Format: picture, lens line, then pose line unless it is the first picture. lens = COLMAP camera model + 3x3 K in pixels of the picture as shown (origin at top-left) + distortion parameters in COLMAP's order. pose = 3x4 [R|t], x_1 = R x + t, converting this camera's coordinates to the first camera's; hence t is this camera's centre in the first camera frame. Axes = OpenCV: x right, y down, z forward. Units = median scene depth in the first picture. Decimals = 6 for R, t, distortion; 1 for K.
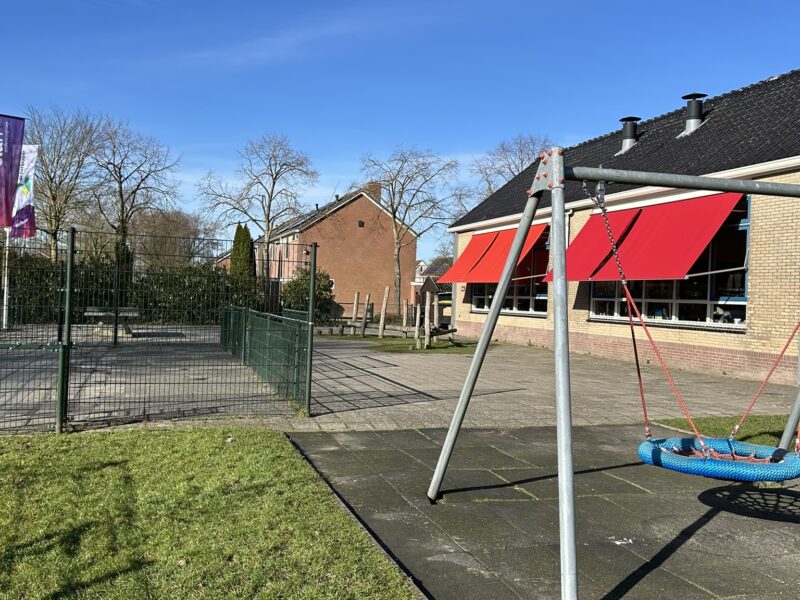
lens RADIAL K [[741.6, 0, 400.0], [0, 741.6, 300.0], [0, 0, 1]] dist [0.001678, 0.000549]
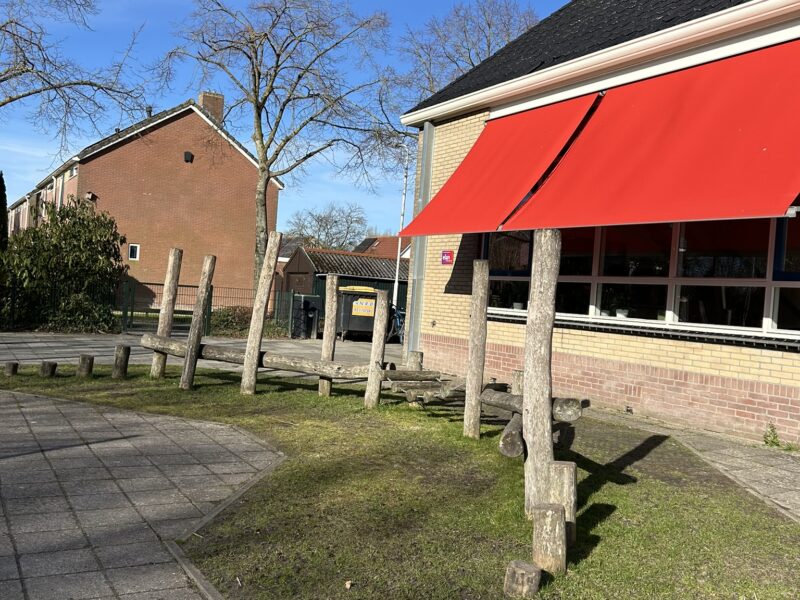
lens RADIAL K [[726.3, 0, 400.3], [0, 726.3, 286.0], [0, 0, 1]] dist [-0.002697, -0.005217]
pose [[0.971373, 0.032517, 0.235325, -0.027604], [-0.032116, 0.999469, -0.005538, 0.003010], [-0.235380, -0.002178, 0.971901, 0.509035]]
